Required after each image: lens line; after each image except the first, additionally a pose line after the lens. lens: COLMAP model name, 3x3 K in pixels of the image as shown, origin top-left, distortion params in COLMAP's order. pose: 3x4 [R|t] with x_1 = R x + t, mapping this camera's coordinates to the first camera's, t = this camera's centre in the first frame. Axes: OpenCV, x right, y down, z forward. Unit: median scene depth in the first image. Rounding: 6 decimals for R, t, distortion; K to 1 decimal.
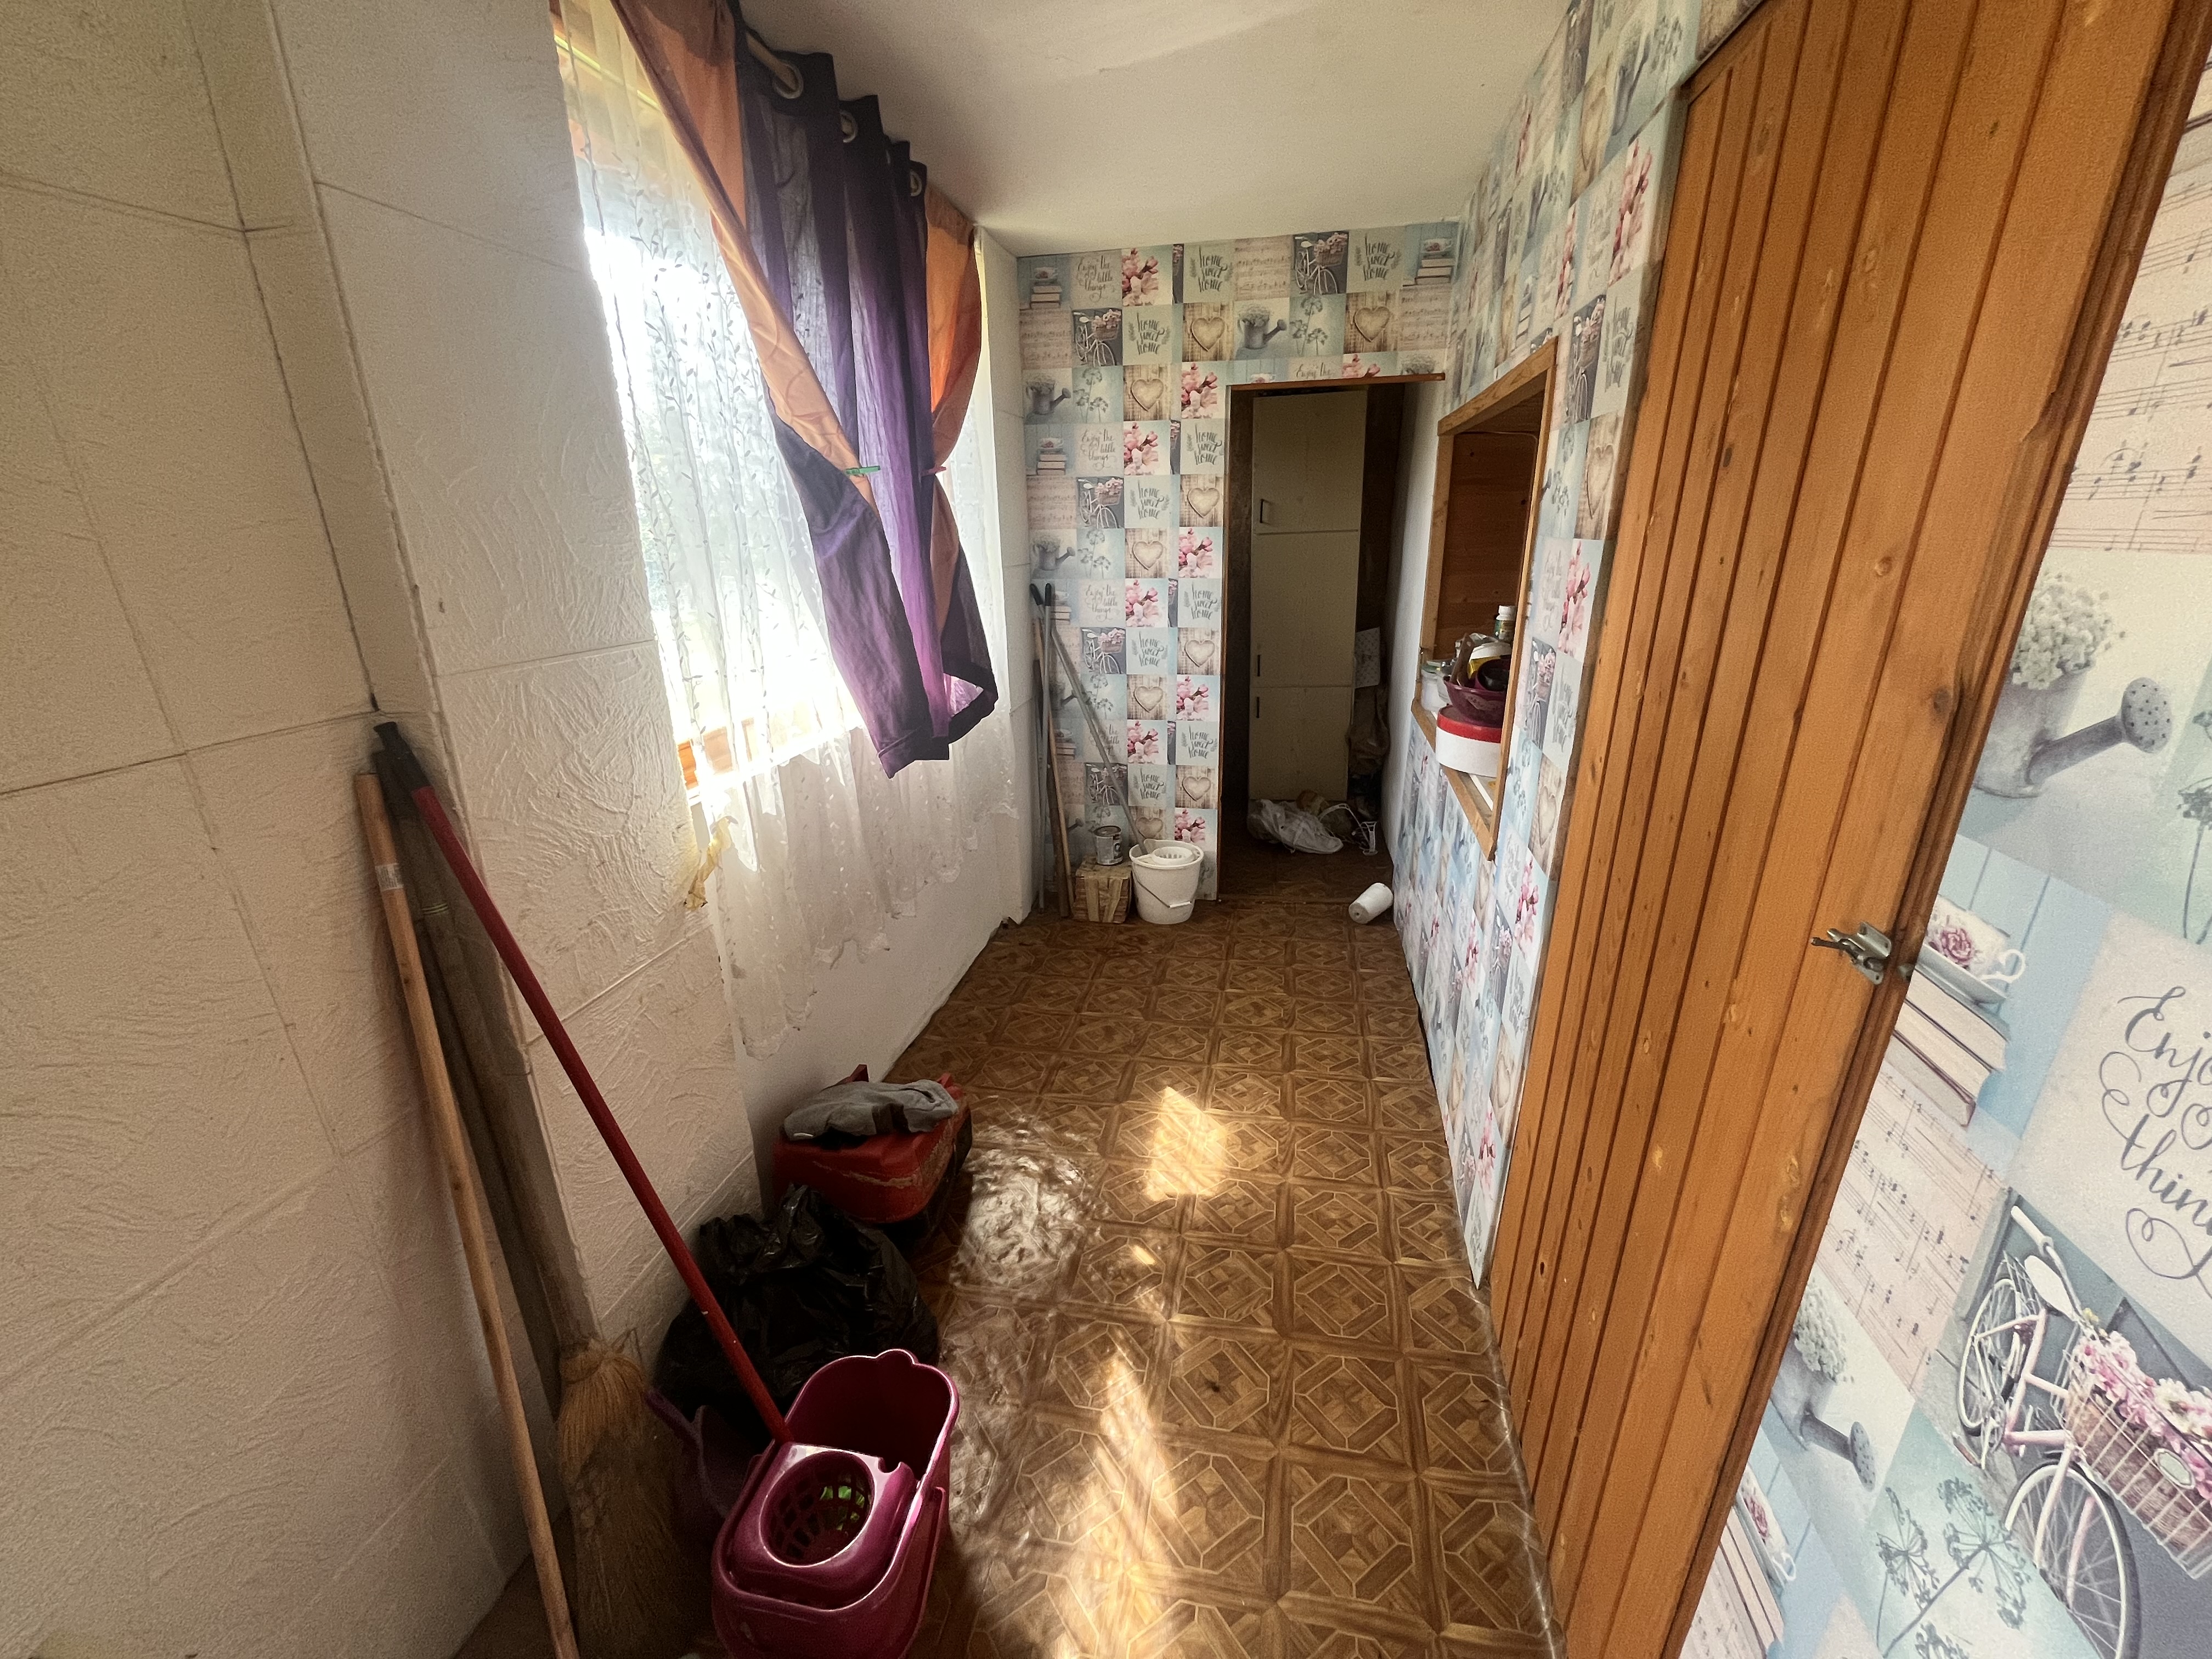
lens RADIAL K [[882.3, 0, 1113.6], [0, 882.3, 825.5], [0, 0, 1]] dist [-0.001617, -0.000691]
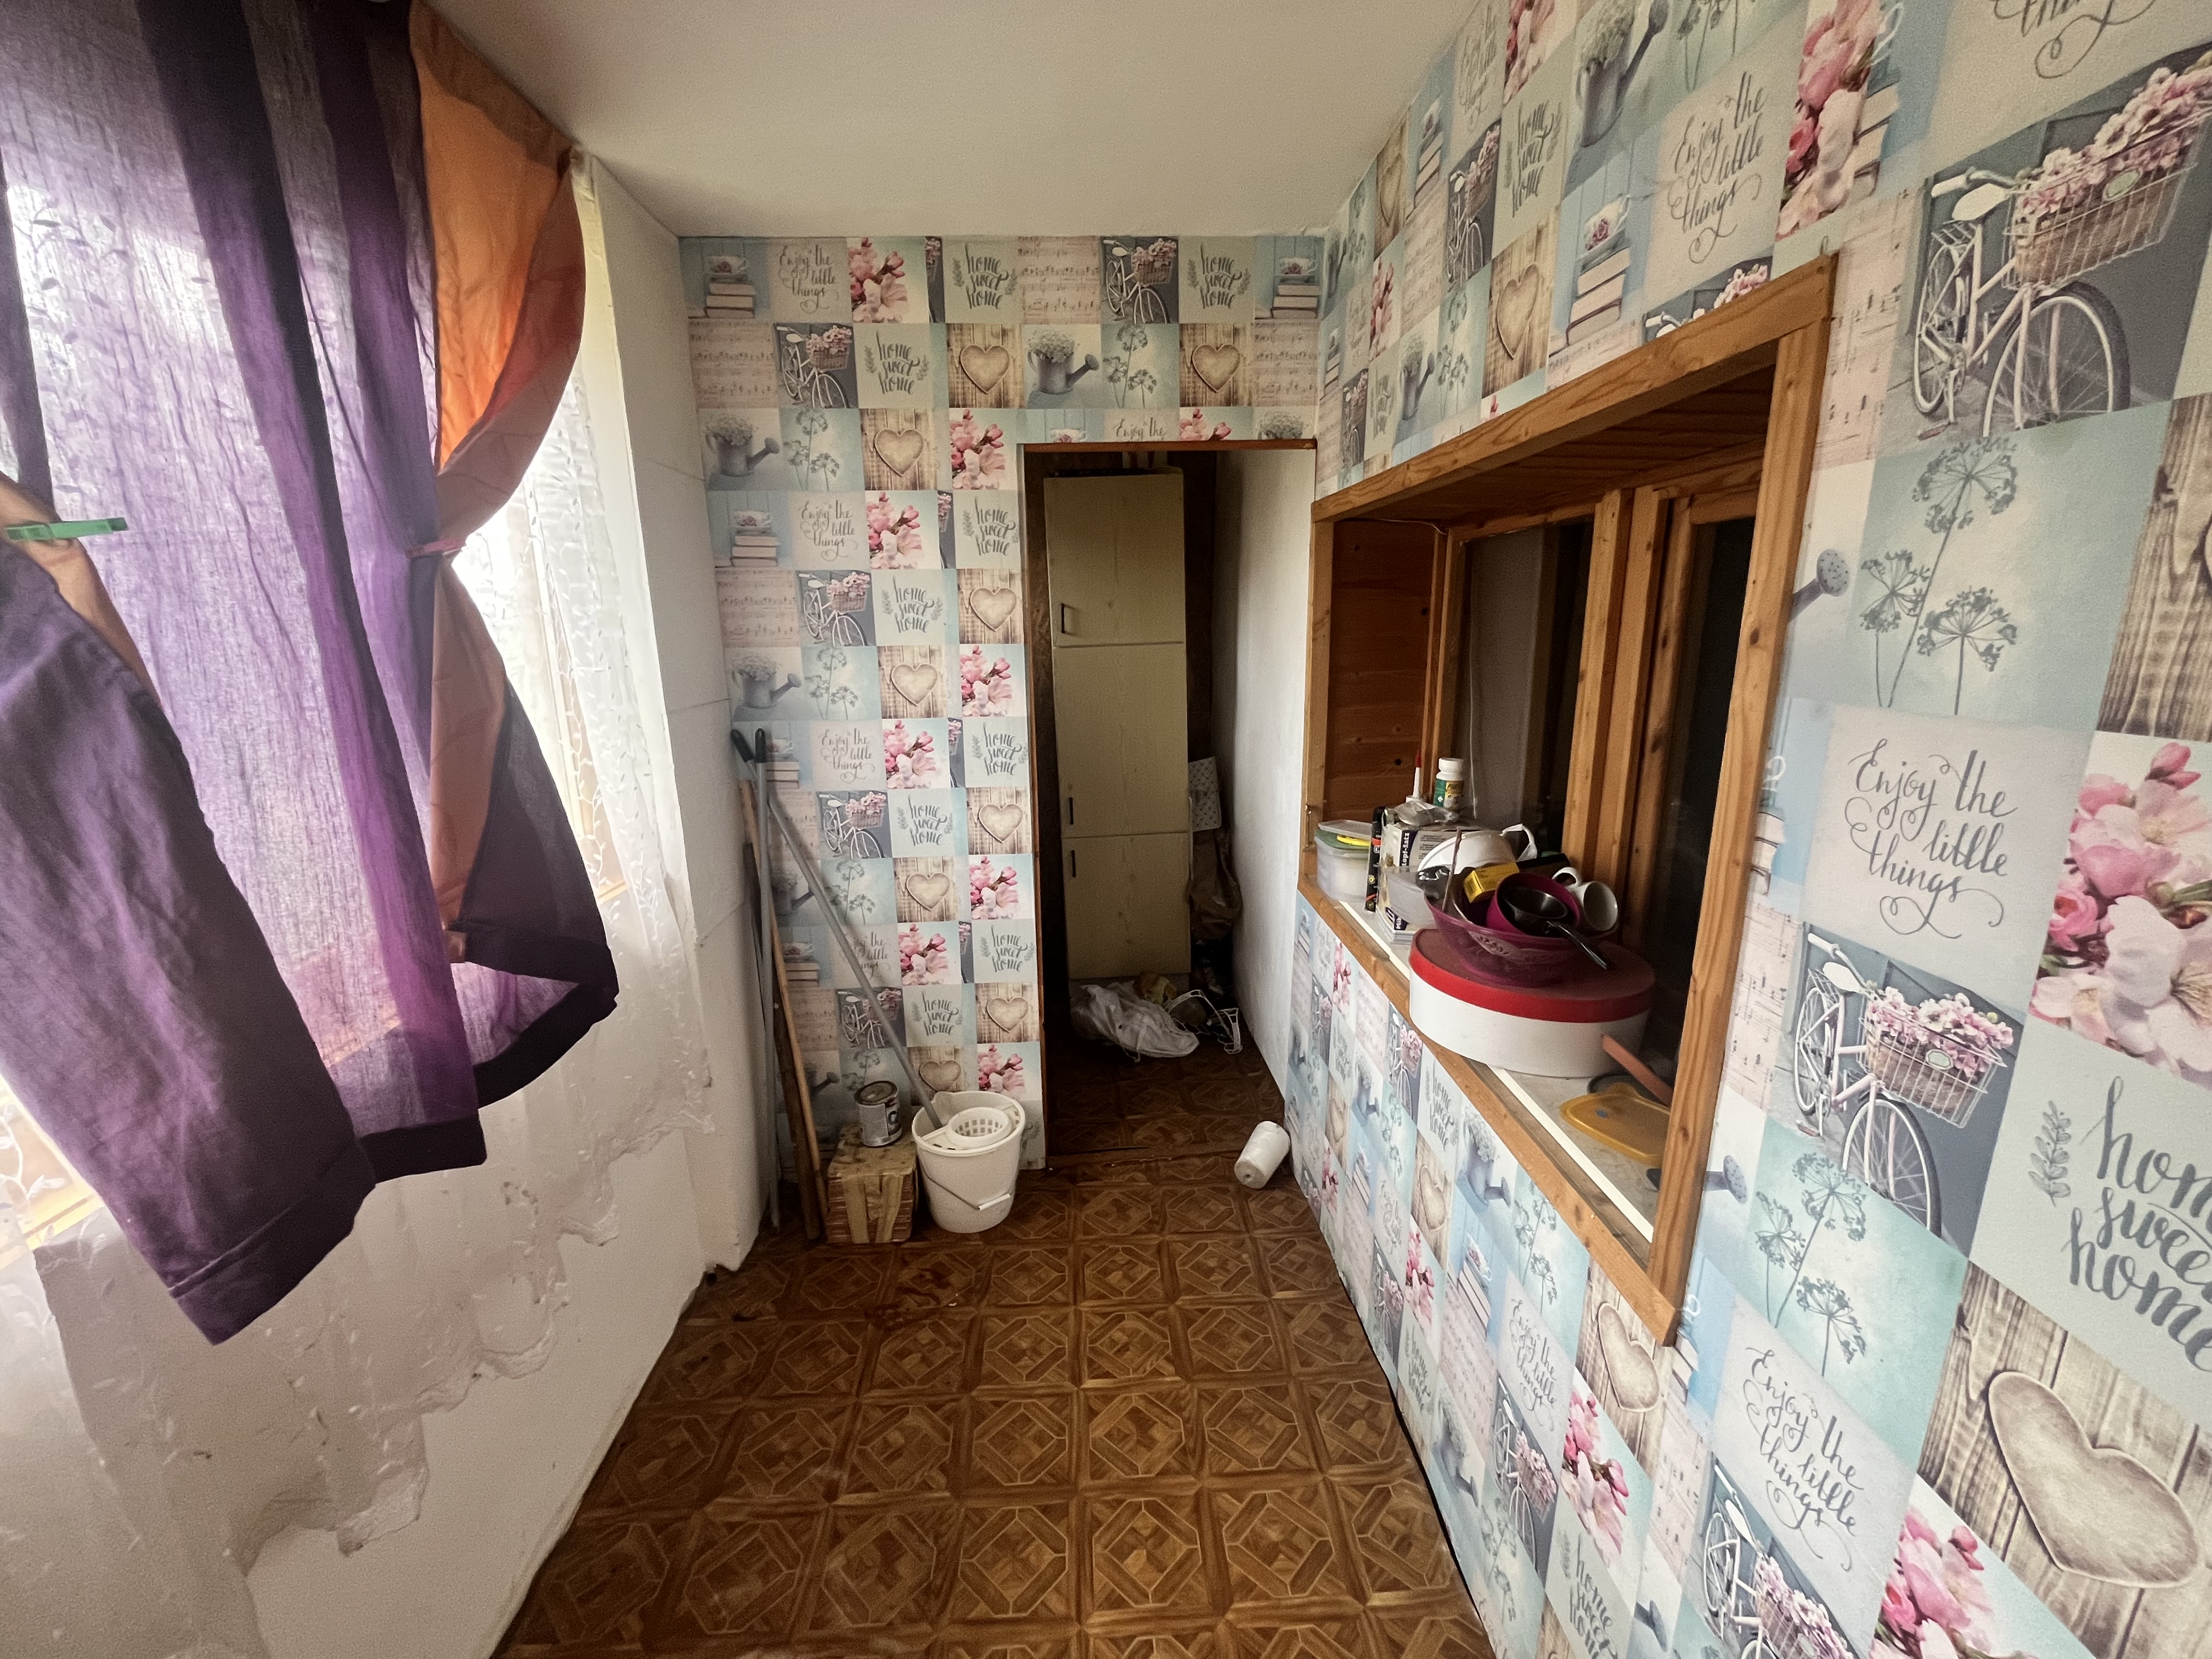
lens RADIAL K [[882.3, 0, 1109.6], [0, 882.3, 831.7], [0, 0, 1]] dist [-0.001617, -0.000691]
pose [[0.971003, -0.053626, 0.232974, 0.020918], [0.076100, 0.993159, -0.088567, -0.125813], [-0.226631, 0.103728, 0.968442, 0.330868]]
